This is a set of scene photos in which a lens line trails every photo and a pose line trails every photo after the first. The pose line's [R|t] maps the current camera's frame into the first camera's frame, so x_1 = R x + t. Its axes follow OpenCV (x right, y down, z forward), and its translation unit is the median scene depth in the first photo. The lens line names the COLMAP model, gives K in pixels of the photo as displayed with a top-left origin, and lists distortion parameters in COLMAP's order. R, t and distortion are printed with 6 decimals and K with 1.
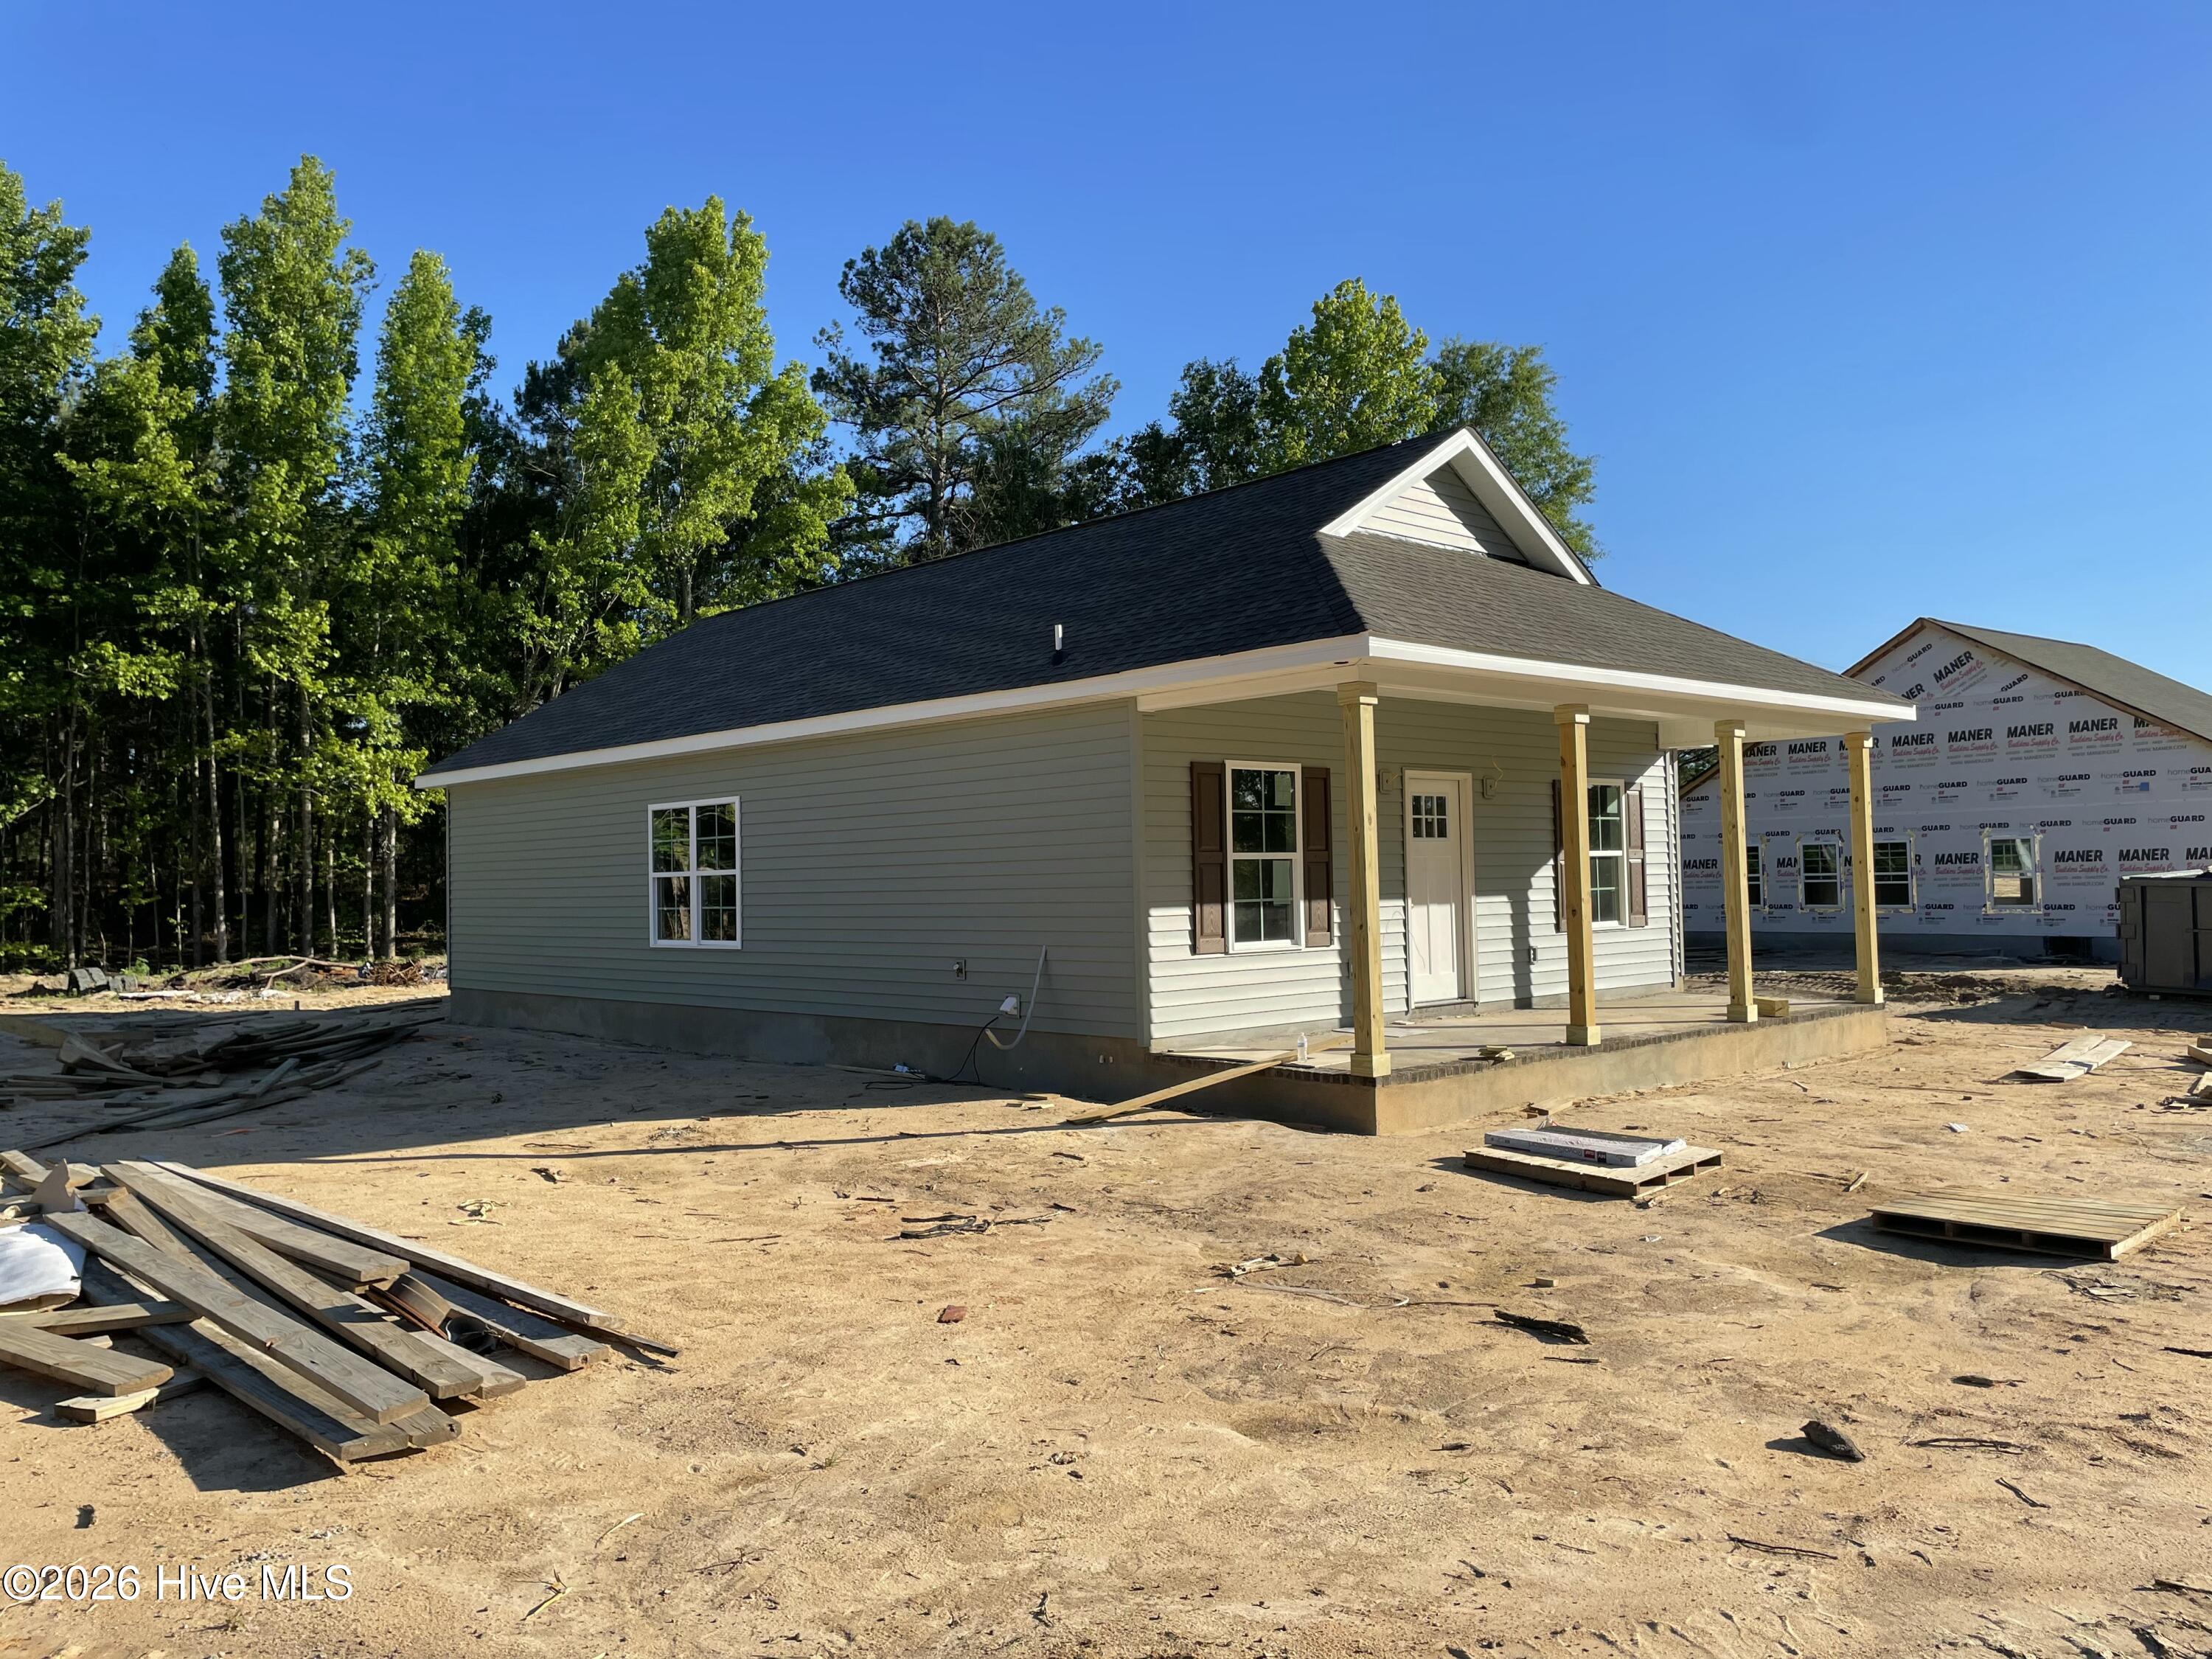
lens RADIAL K [[1681.7, 0, 1106.0], [0, 1681.7, 829.5], [0, 0, 1]] dist [0.126920, -0.147631]
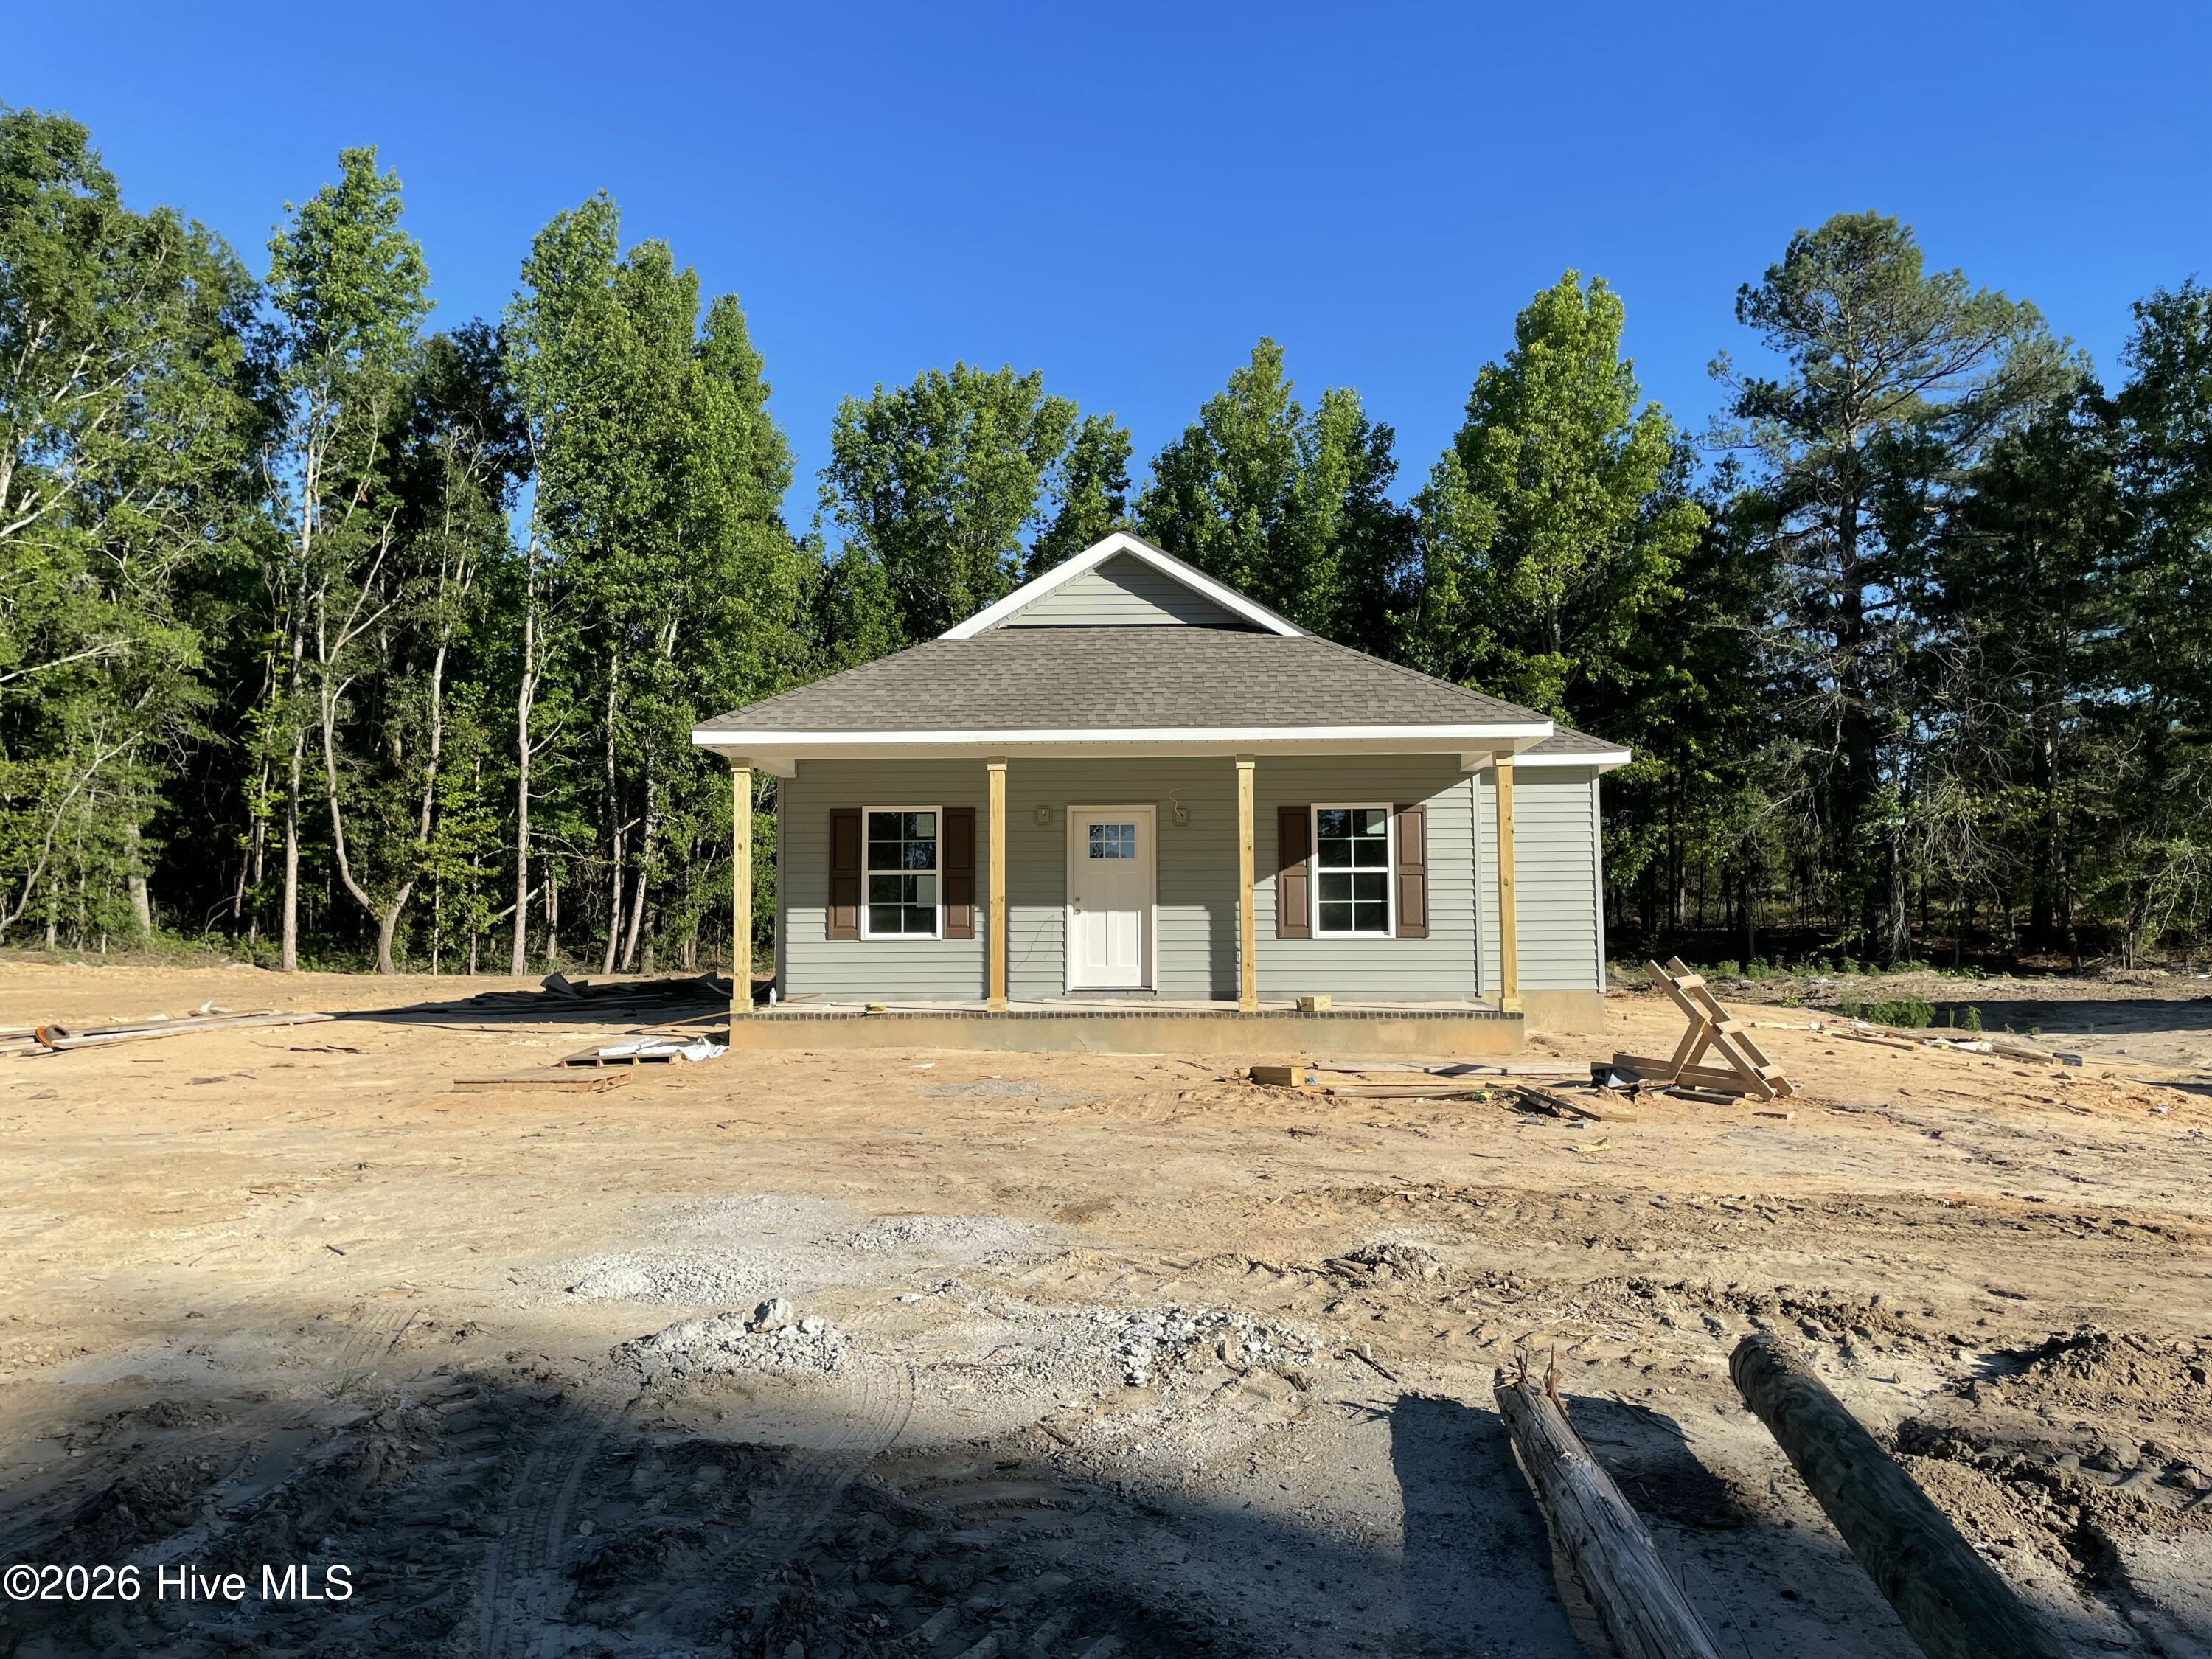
lens RADIAL K [[1681.7, 0, 1106.0], [0, 1681.7, 829.5], [0, 0, 1]] dist [0.126920, -0.147631]
pose [[0.694672, -0.024234, -0.718918, 1.087720], [0.011433, 0.999678, -0.022650, 0.012048], [0.719236, 0.007515, 0.694726, 0.126222]]
